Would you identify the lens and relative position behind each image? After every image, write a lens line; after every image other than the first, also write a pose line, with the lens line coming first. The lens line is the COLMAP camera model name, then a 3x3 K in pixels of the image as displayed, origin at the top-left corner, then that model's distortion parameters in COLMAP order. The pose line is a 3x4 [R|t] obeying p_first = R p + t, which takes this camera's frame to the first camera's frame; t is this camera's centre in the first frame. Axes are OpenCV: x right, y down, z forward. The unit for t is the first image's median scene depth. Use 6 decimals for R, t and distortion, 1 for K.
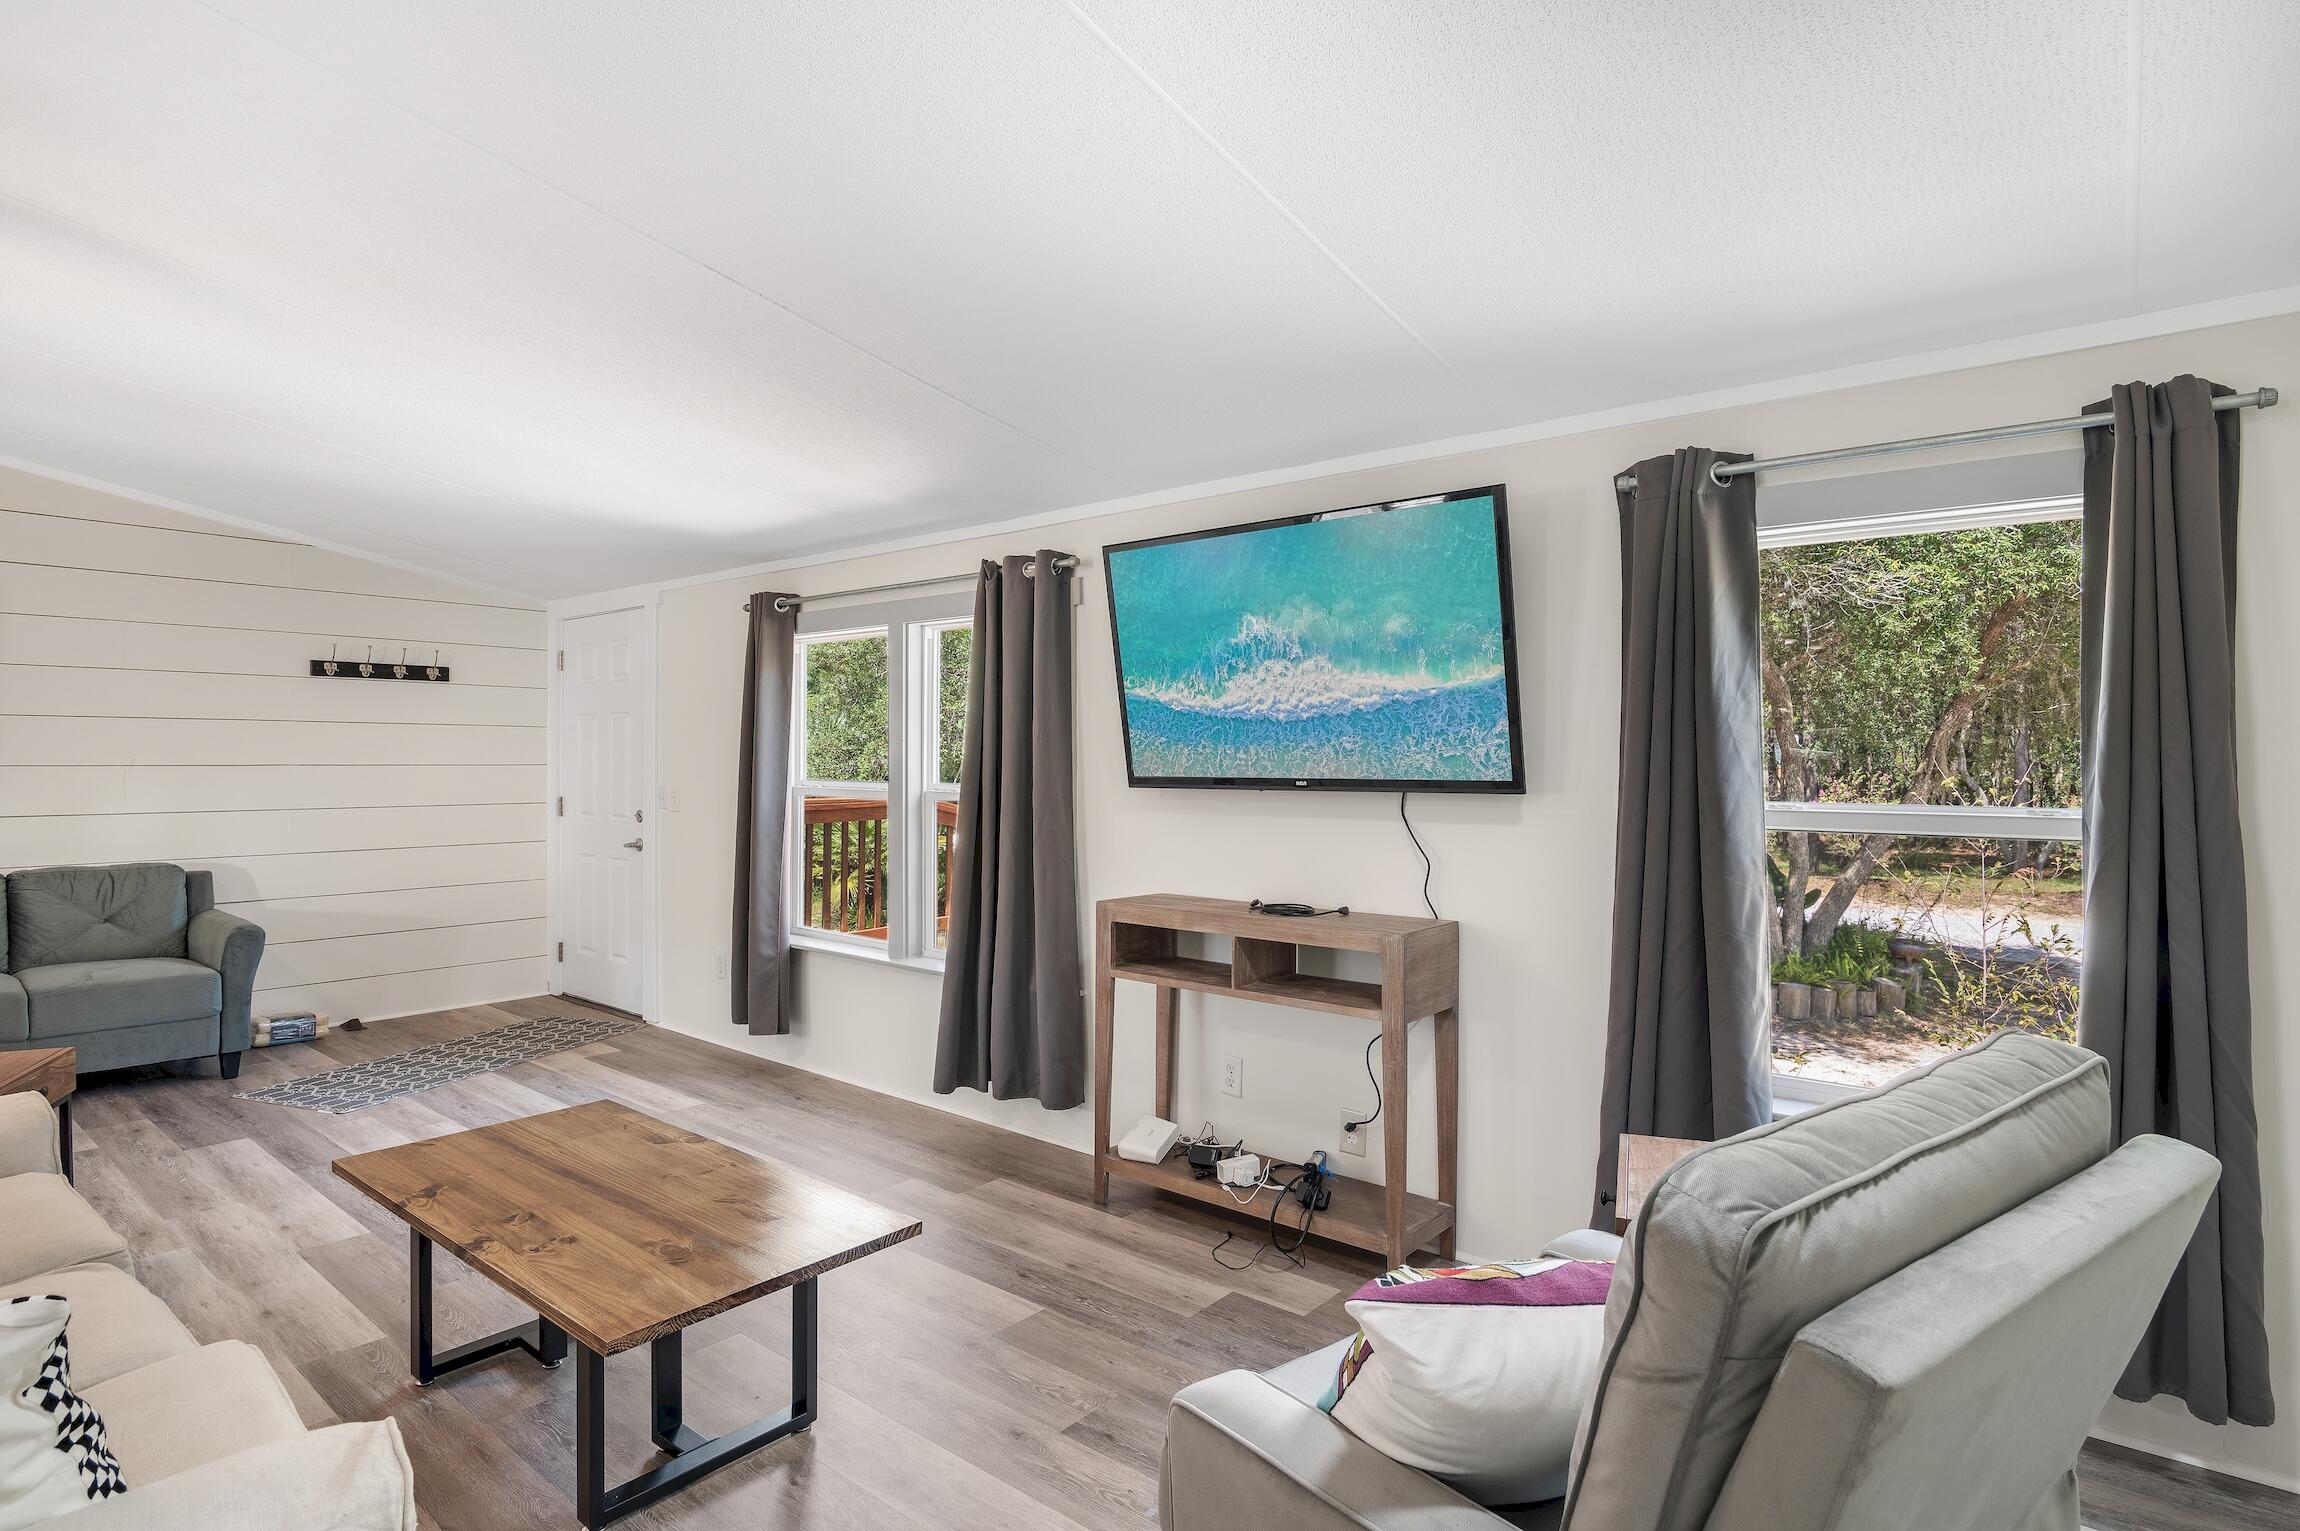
lens RADIAL K [[1185.5, 0, 1114.0], [0, 1185.5, 763.8], [0, 0, 1]] dist [0.014046, -0.000266]
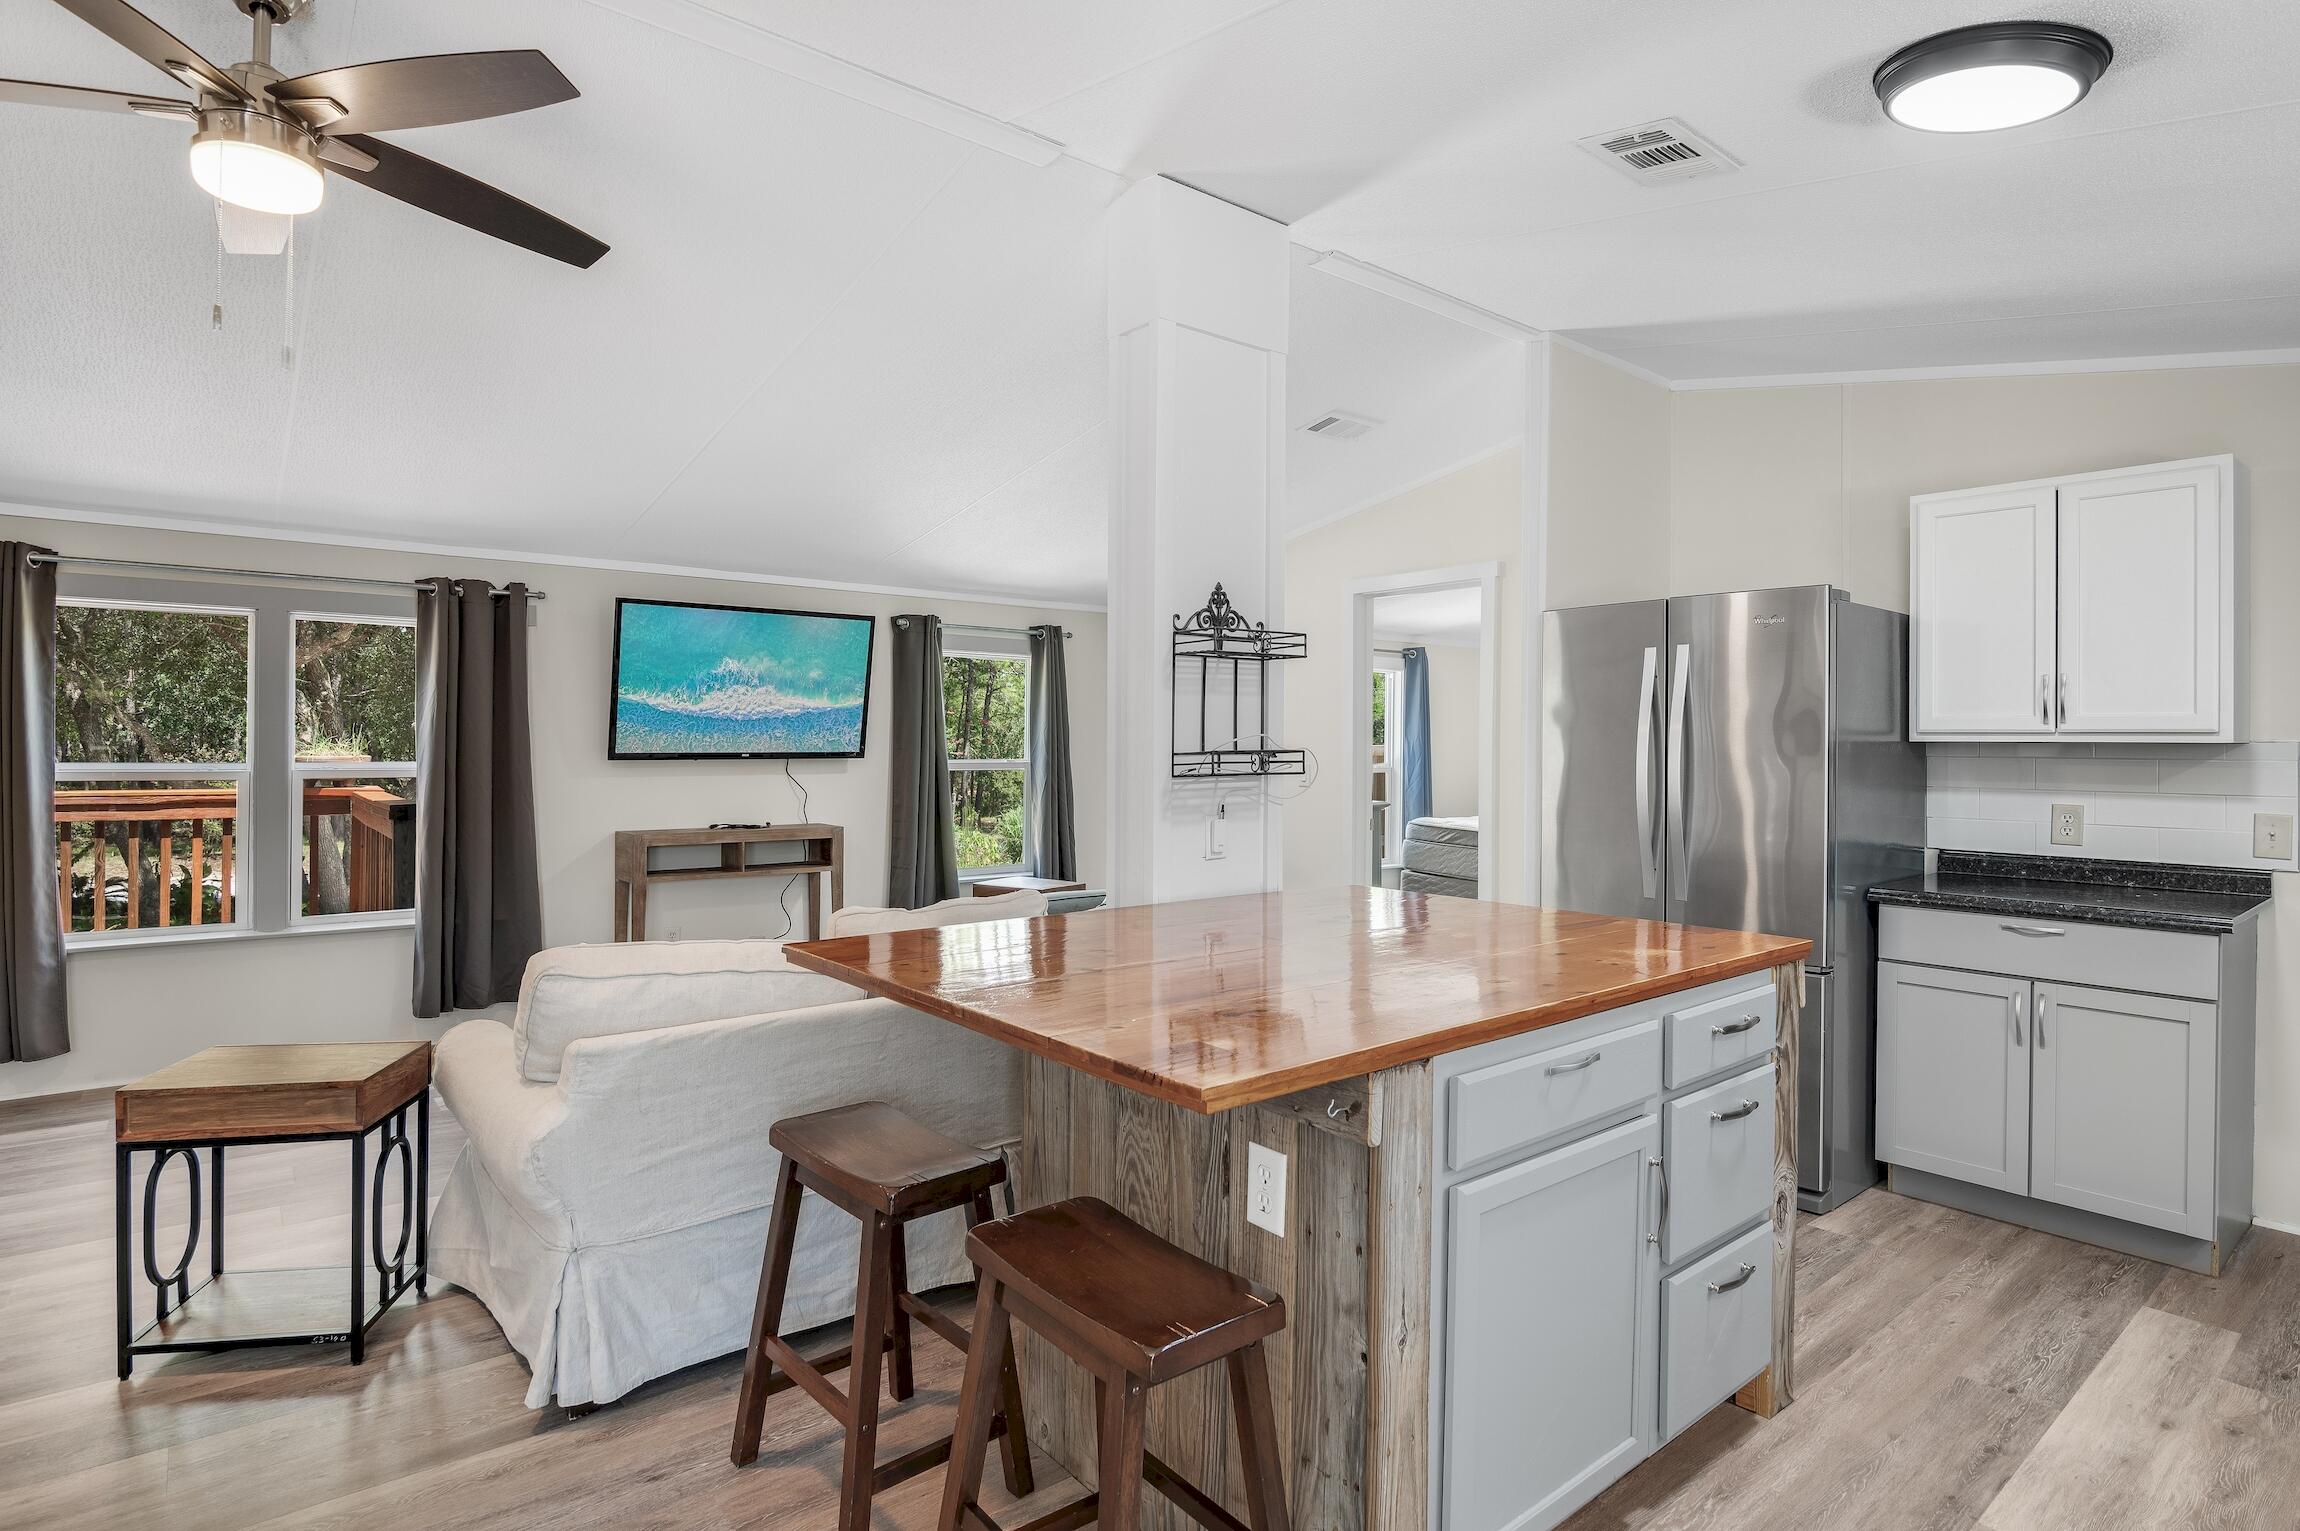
lens RADIAL K [[1139.7, 0, 1138.7], [0, 1139.7, 744.9], [0, 0, 1]] dist [-0.001884, -0.000427]
pose [[0.195064, -0.002873, 0.980786, -1.361852], [0.000796, 0.999996, 0.002771, -0.003540], [-0.980790, 0.000240, 0.195066, 0.091635]]
